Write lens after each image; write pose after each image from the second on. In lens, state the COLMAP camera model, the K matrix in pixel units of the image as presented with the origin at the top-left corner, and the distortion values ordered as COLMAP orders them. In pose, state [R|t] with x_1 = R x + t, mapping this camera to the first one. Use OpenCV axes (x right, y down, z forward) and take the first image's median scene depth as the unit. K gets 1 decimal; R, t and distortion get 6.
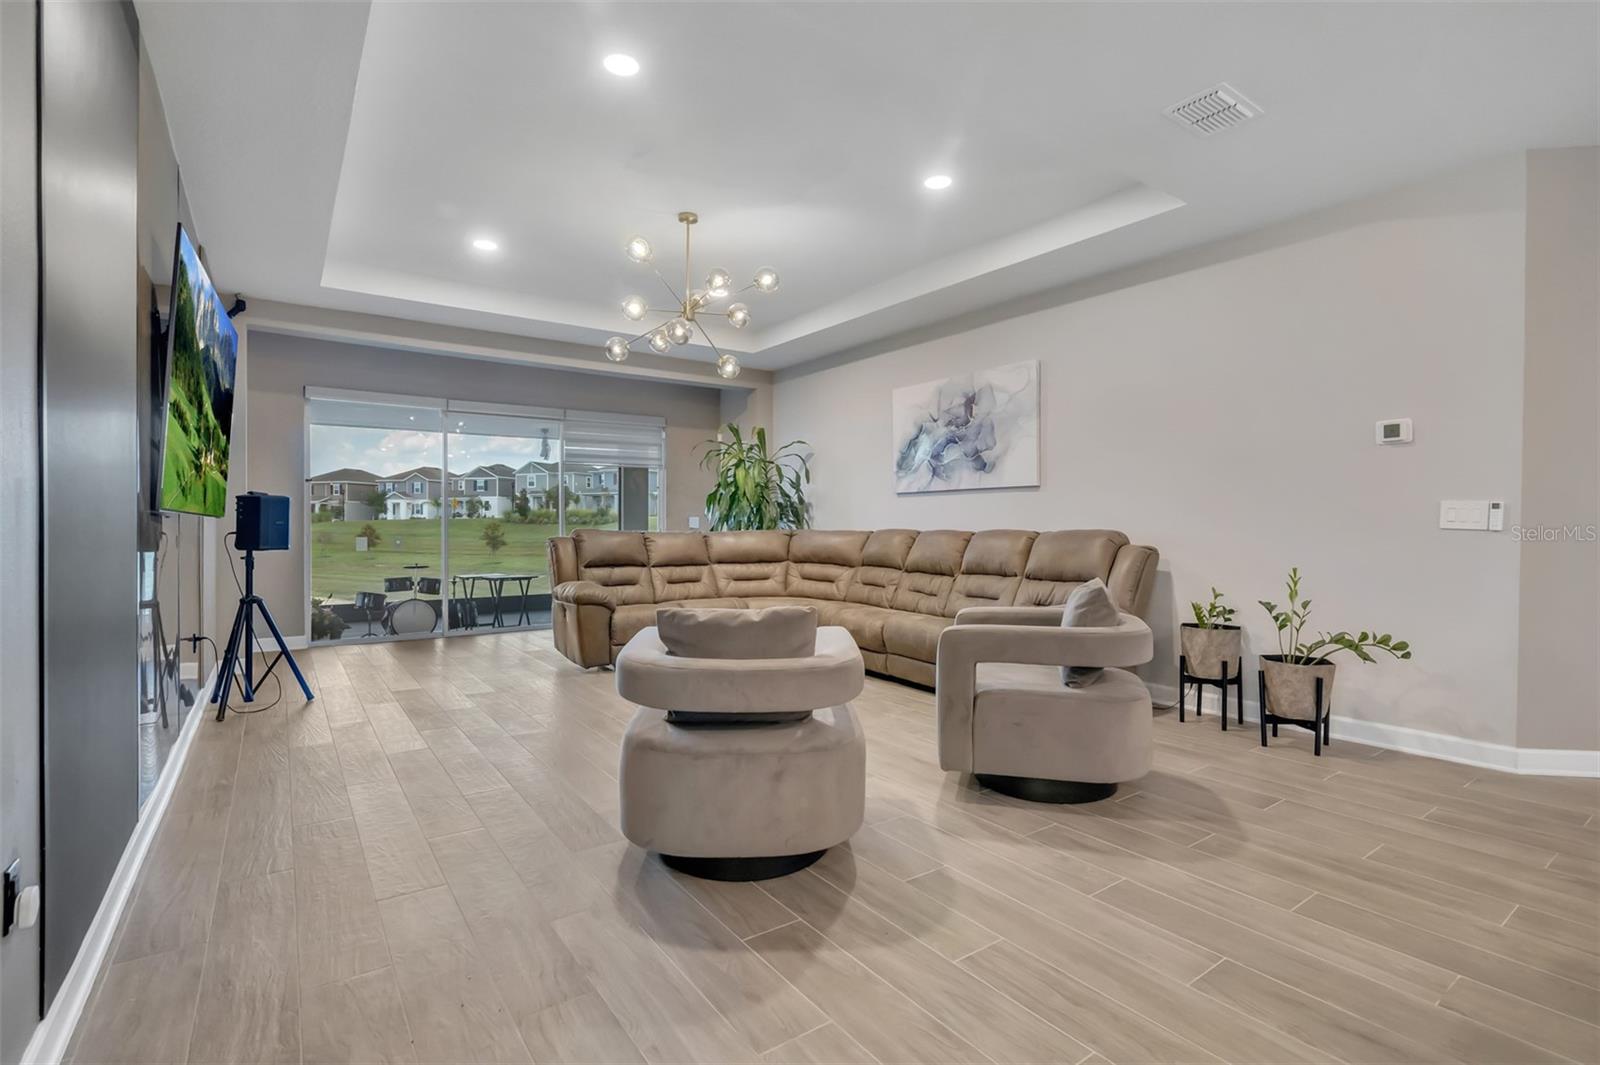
lens RADIAL K [[744.8, 0, 799.8], [0, 744.8, 528.7], [0, 0, 1]] dist [-0.011054, 0.001296]
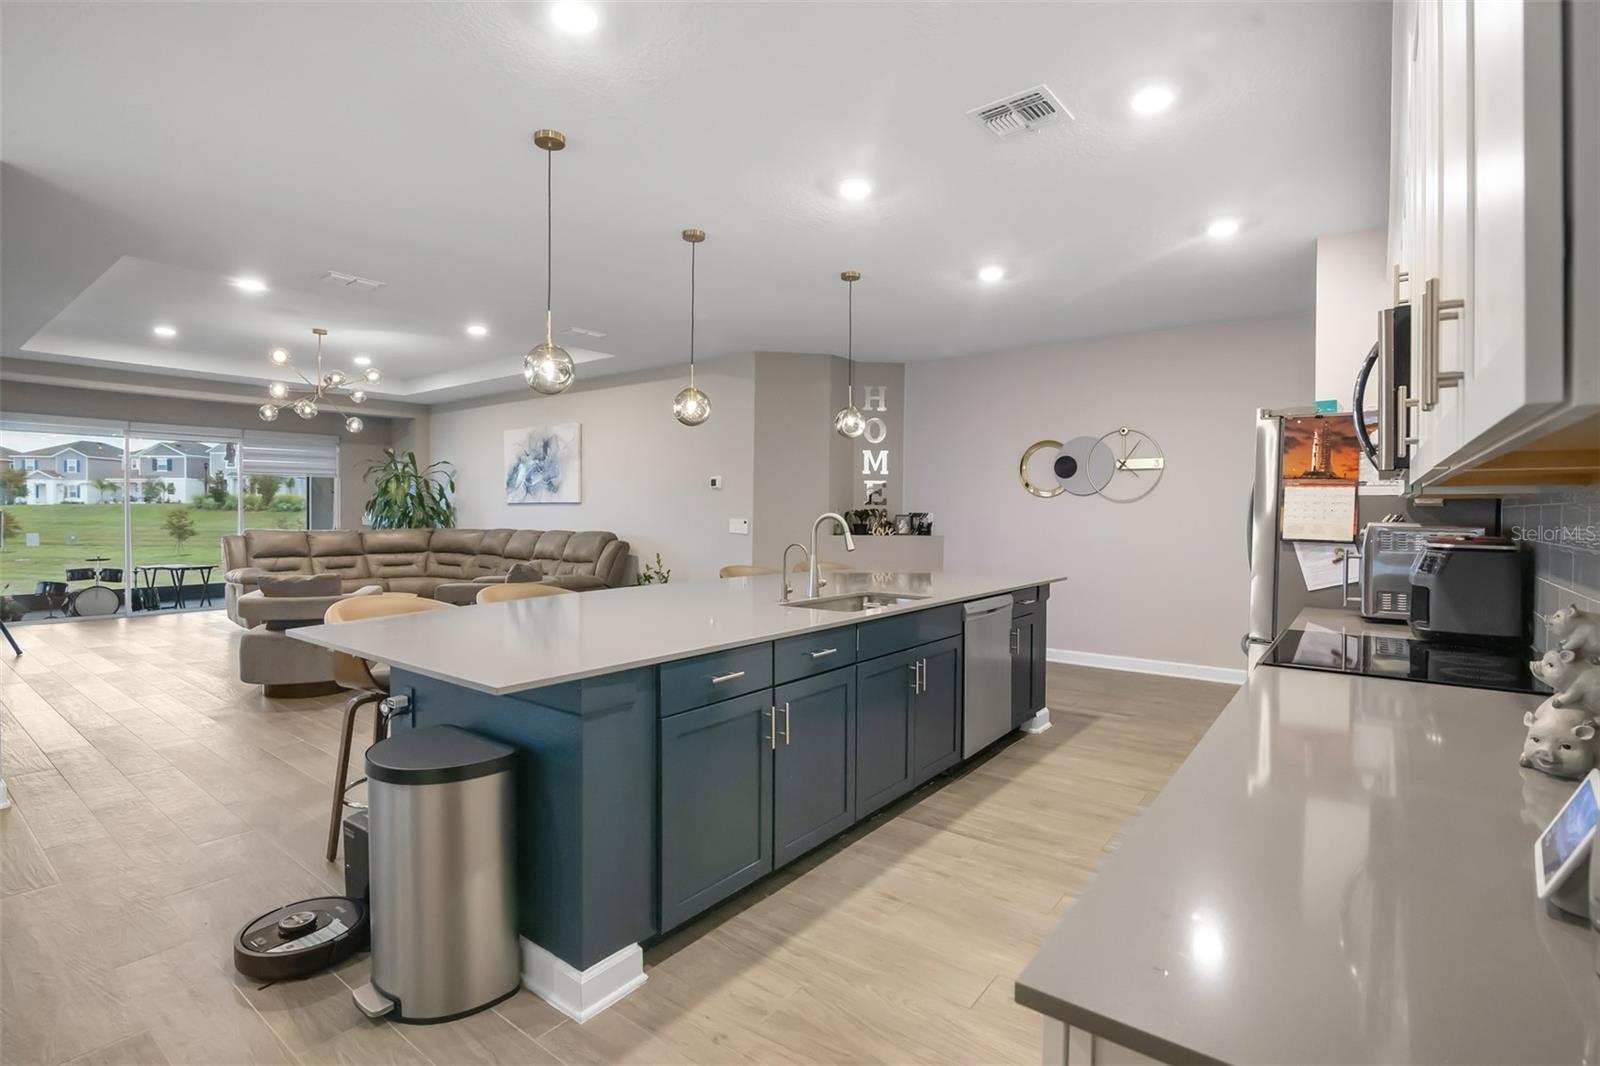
lens RADIAL K [[753.0, 0, 797.7], [0, 753.0, 523.0], [0, 0, 1]] dist [-0.019418, 0.000682]
pose [[0.954681, -0.000310, 0.297632, 0.241762], [-0.002629, 0.999952, 0.009476, -0.025576], [-0.297620, -0.009830, 0.954634, -0.562110]]
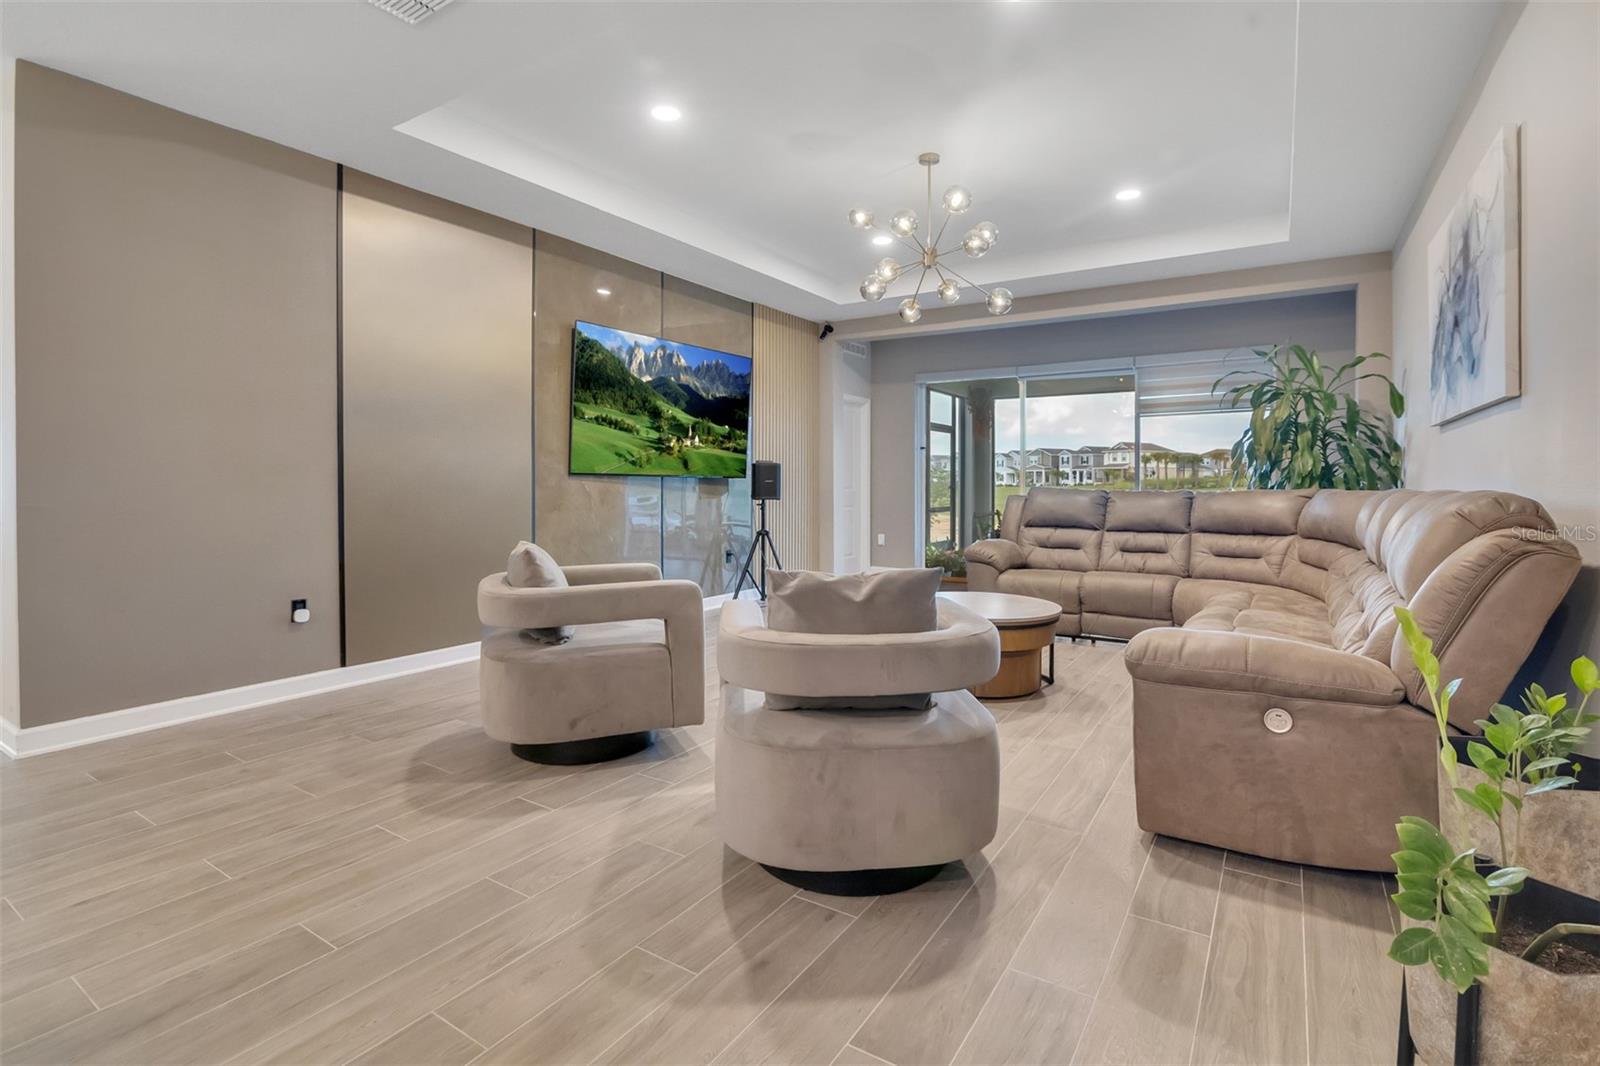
lens RADIAL K [[744.8, 0, 795.6], [0, 744.8, 481.2], [0, 0, 1]] dist [-0.011054, 0.001296]
pose [[0.375887, -0.003836, -0.926658, 0.481668], [-0.004385, 0.999973, -0.005919, -0.000101], [0.926655, 0.006288, 0.375860, 0.345302]]
